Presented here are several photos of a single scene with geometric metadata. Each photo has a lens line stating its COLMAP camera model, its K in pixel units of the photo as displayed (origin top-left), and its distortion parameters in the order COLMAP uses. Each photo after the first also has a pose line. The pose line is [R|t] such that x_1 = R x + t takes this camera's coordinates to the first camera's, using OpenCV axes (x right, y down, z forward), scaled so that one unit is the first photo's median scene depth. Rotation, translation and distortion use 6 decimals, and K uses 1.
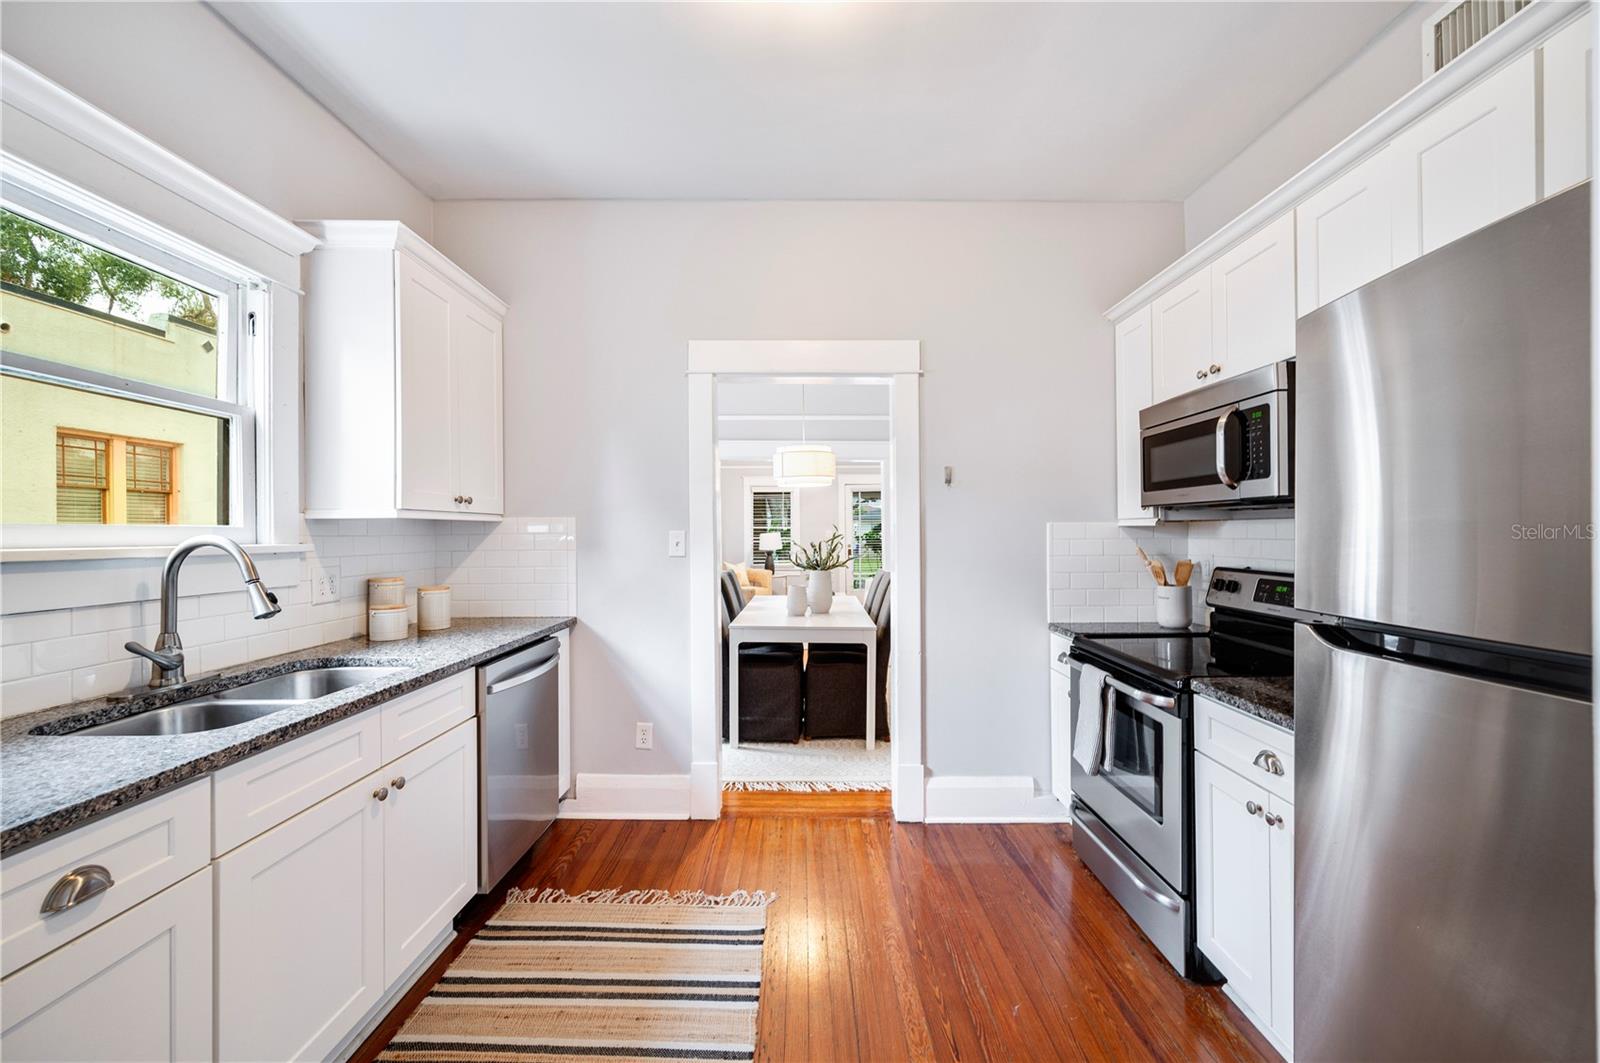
lens RADIAL K [[638.8, 0, 797.5], [0, 638.8, 532.5], [0, 0, 1]] dist [0.001013, 0.000149]
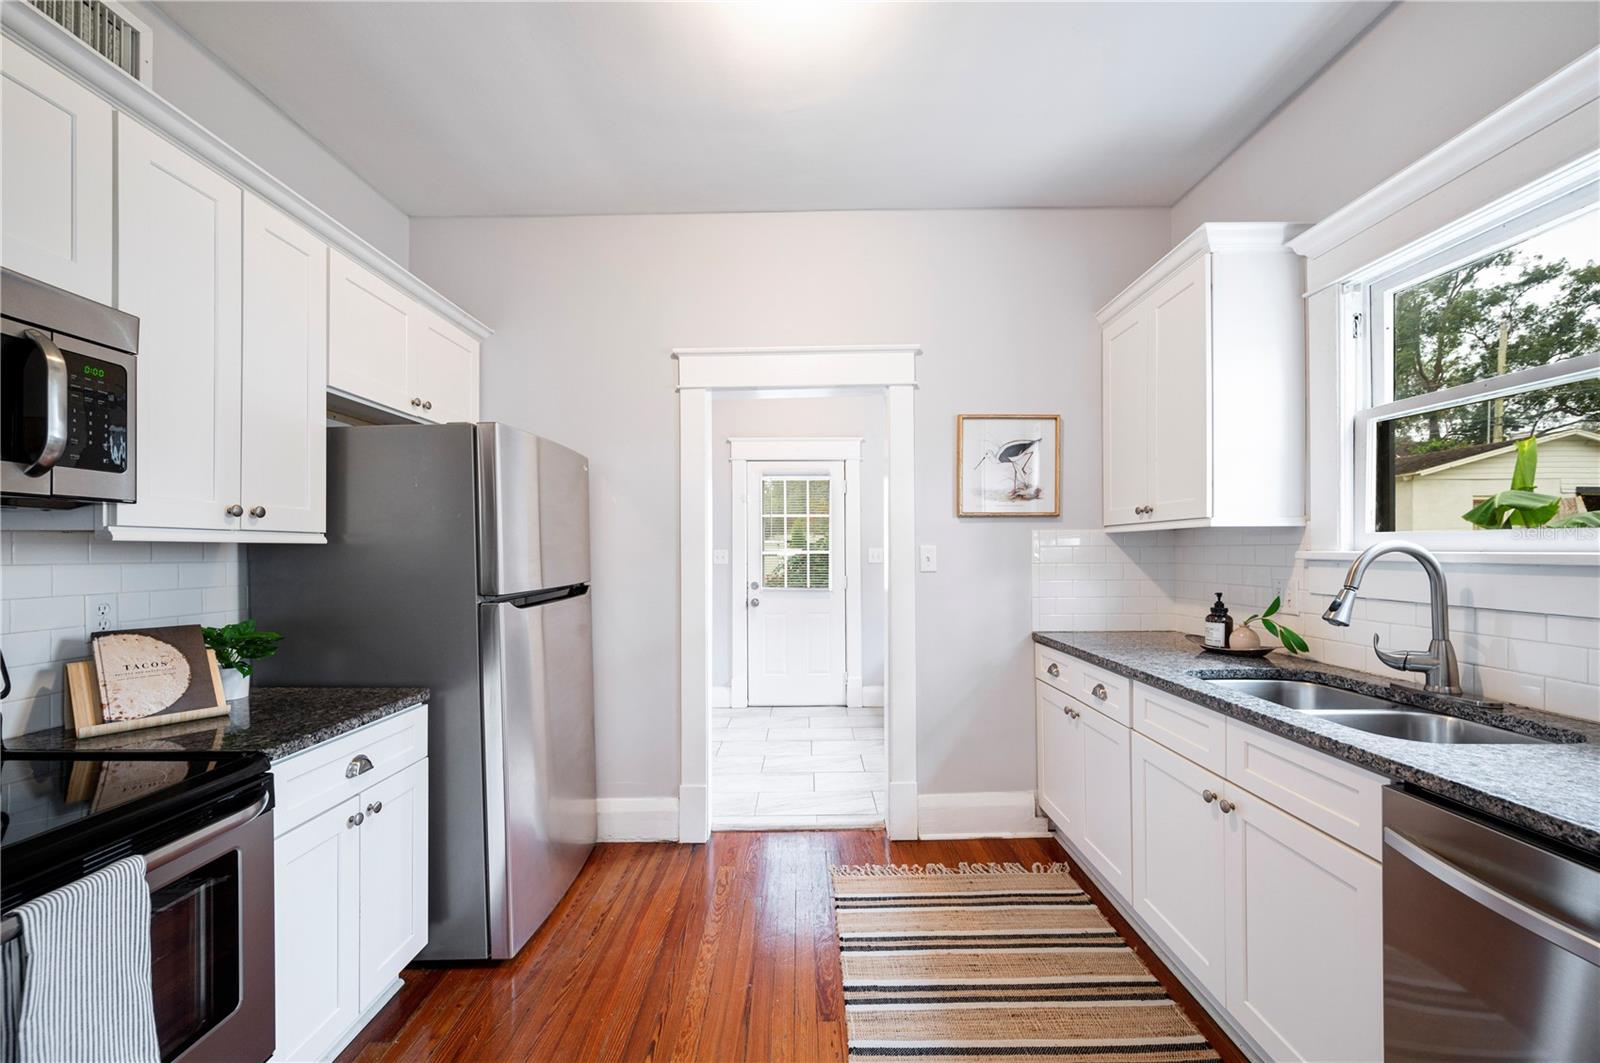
lens RADIAL K [[638.8, 0, 805.6], [0, 638.8, 545.2], [0, 0, 1]] dist [0.001013, 0.000149]
pose [[-0.999860, 0.011304, -0.012345, 0.003812], [0.011385, 0.999914, -0.006505, 0.006999], [0.012271, -0.006644, -0.999903, 2.011673]]
